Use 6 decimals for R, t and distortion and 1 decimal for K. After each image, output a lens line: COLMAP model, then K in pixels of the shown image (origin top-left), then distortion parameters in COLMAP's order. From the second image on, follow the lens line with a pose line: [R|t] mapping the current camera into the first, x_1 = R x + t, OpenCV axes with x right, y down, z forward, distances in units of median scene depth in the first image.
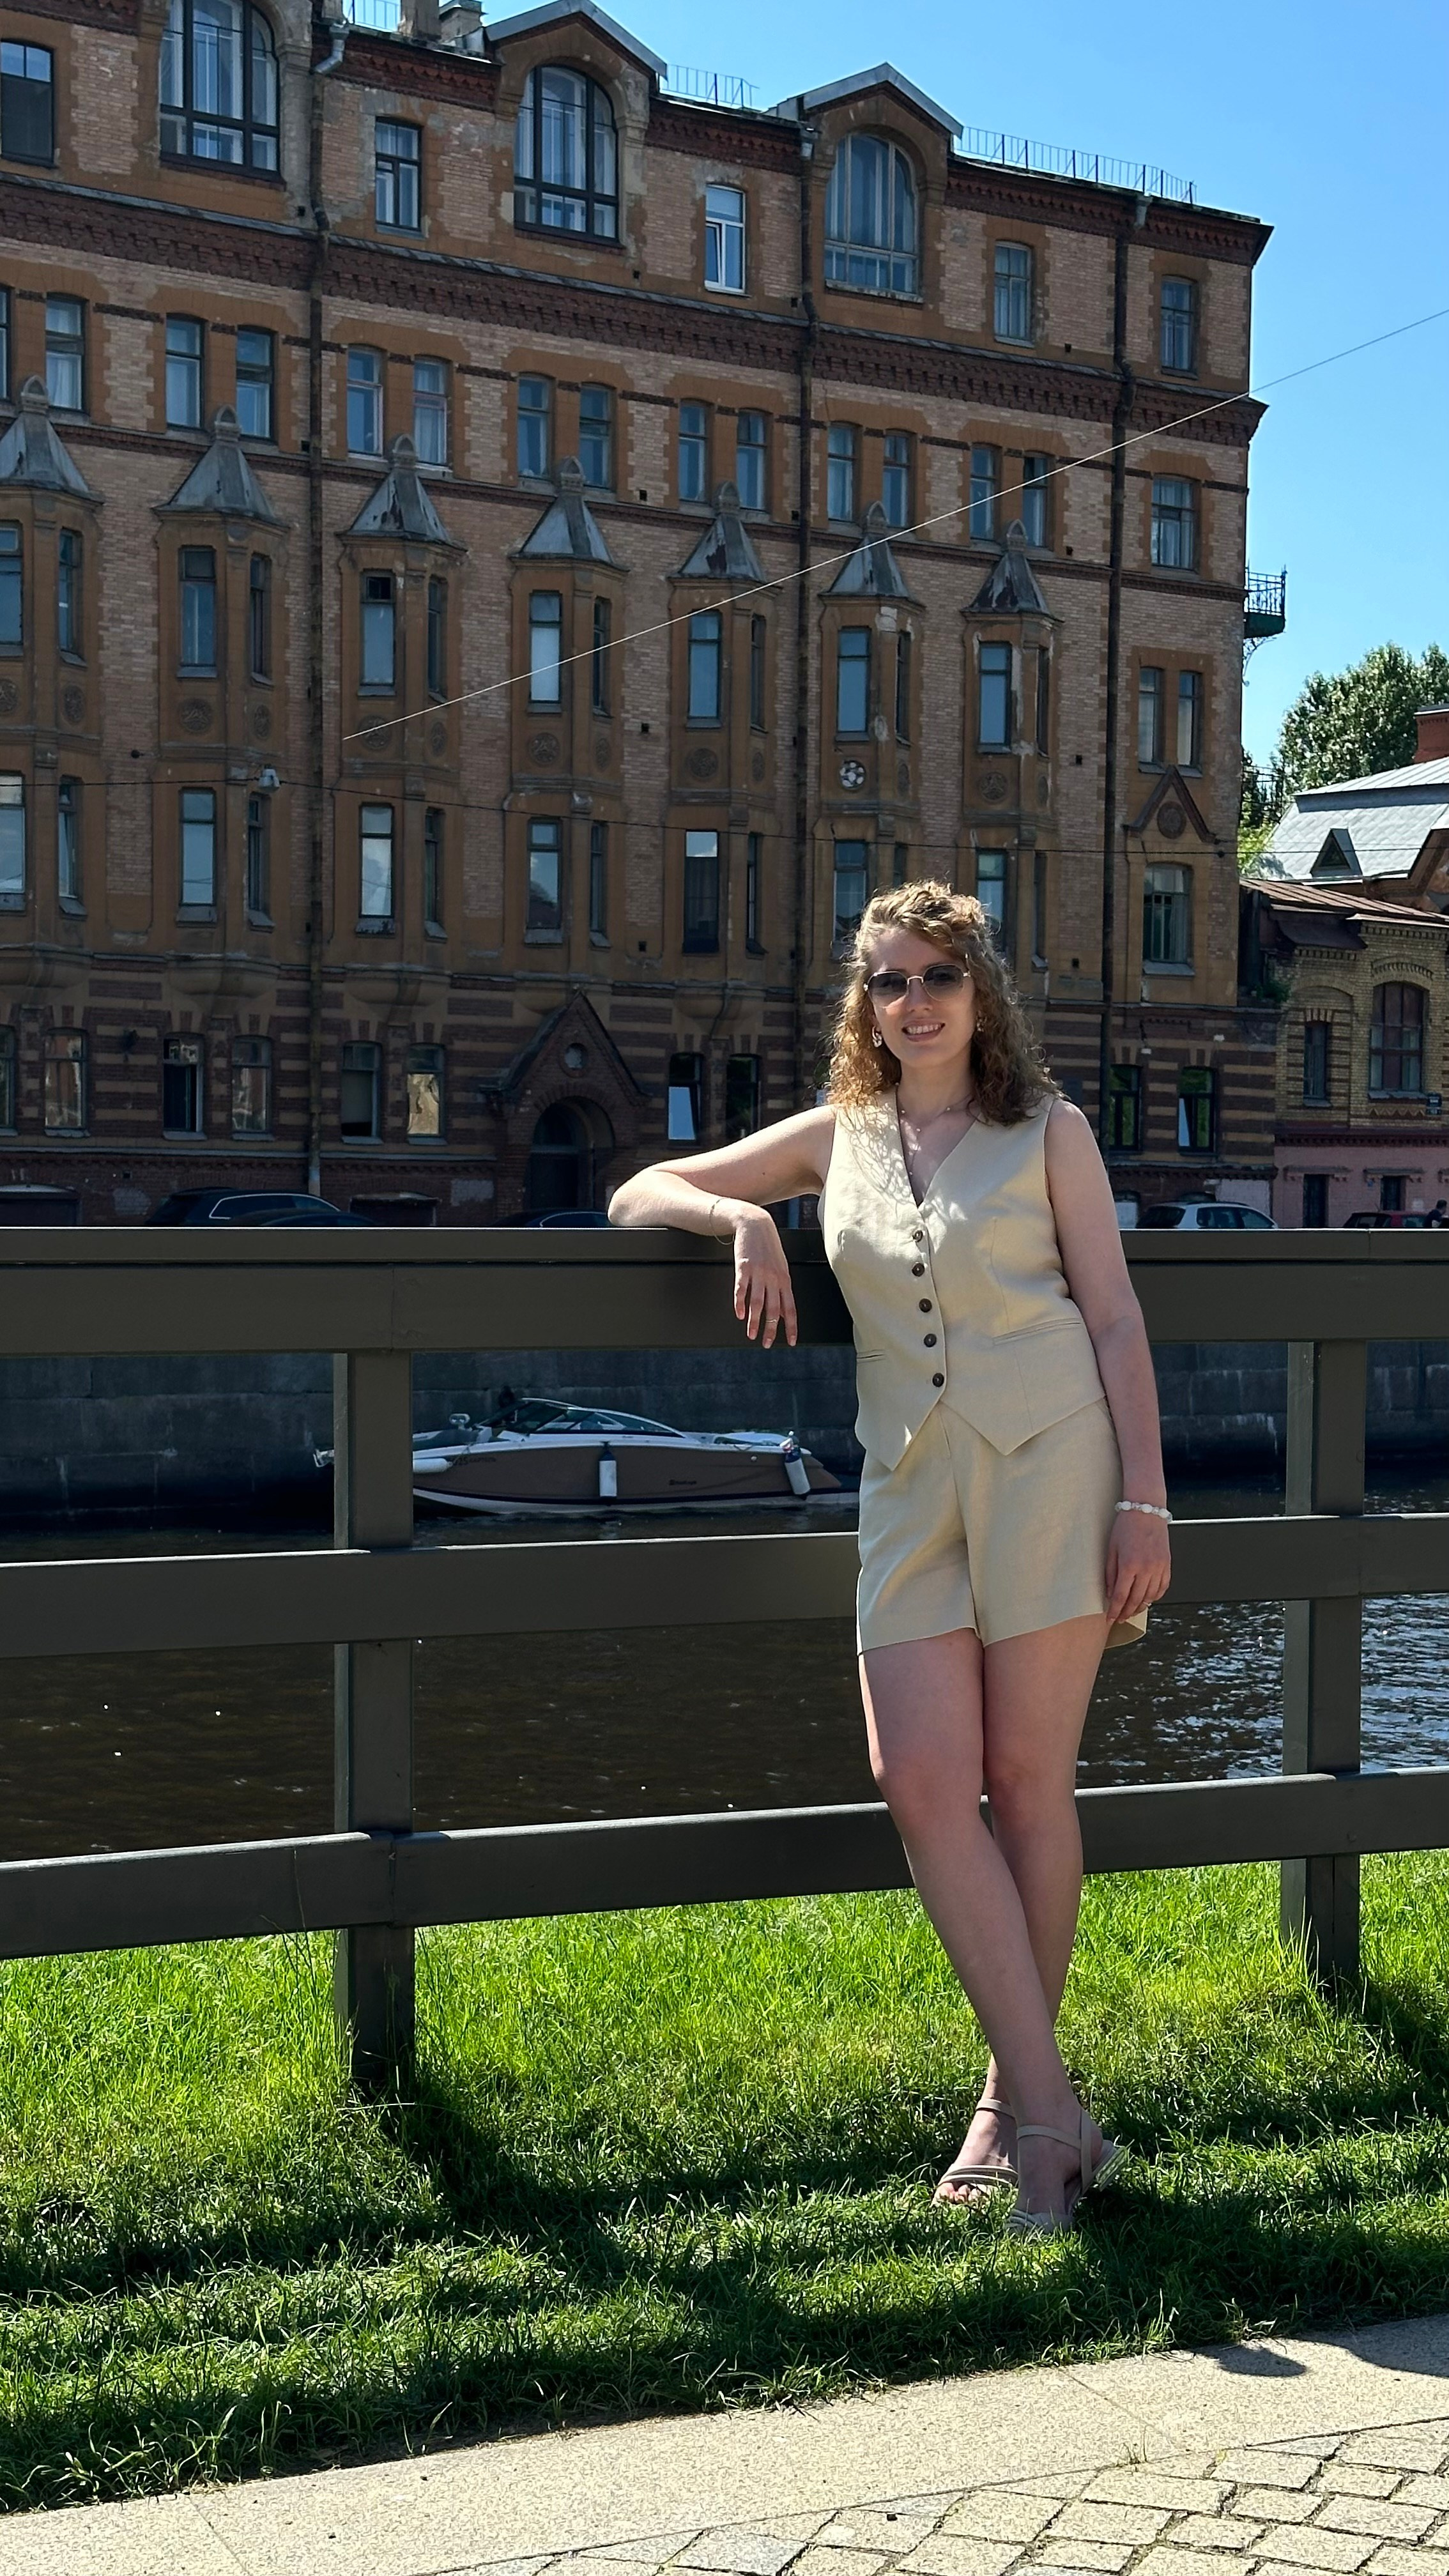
lens RADIAL K [[3557.7, 0, 724.5], [0, 3557.7, 1288.0], [0, 0, 1]] dist [0.134713, -0.034968]
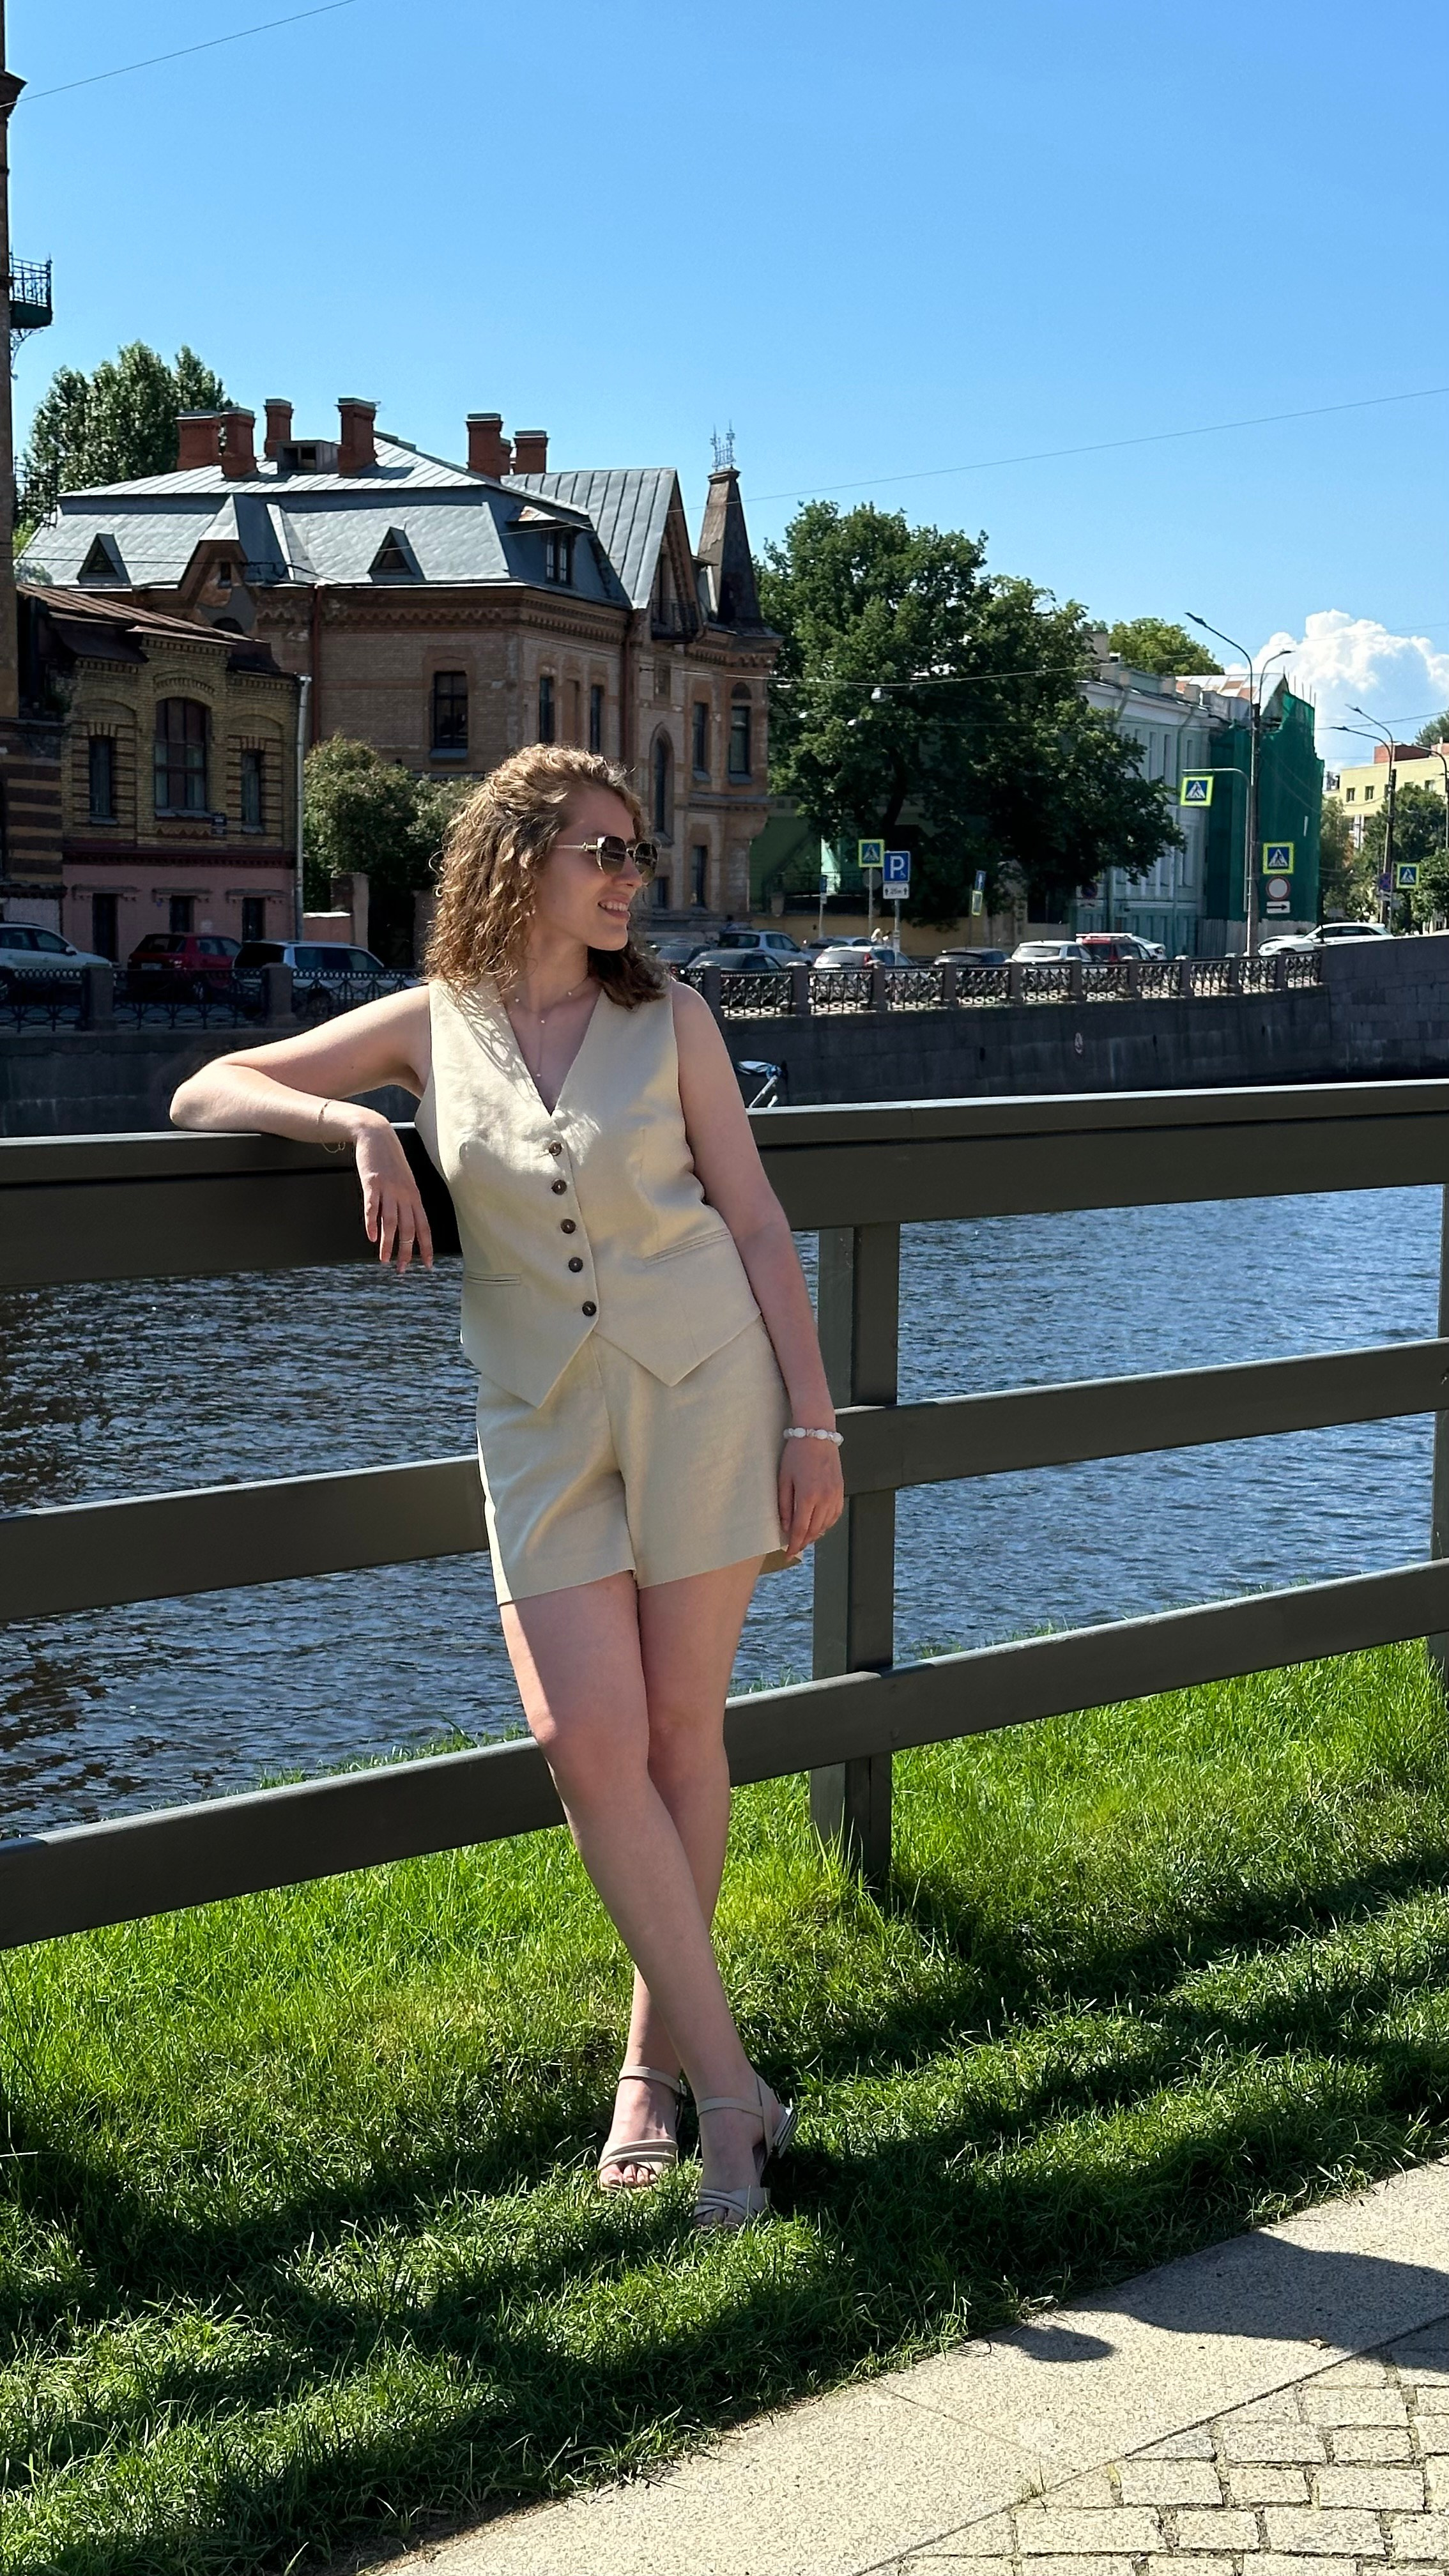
lens RADIAL K [[3557.7, 0, 724.5], [0, 3557.7, 1288.0], [0, 0, 1]] dist [0.134713, -0.034968]
pose [[0.938819, -0.032446, 0.342879, -0.194017], [0.004434, 0.996609, 0.082167, -0.046345], [-0.344383, -0.075619, 0.935779, 0.120955]]
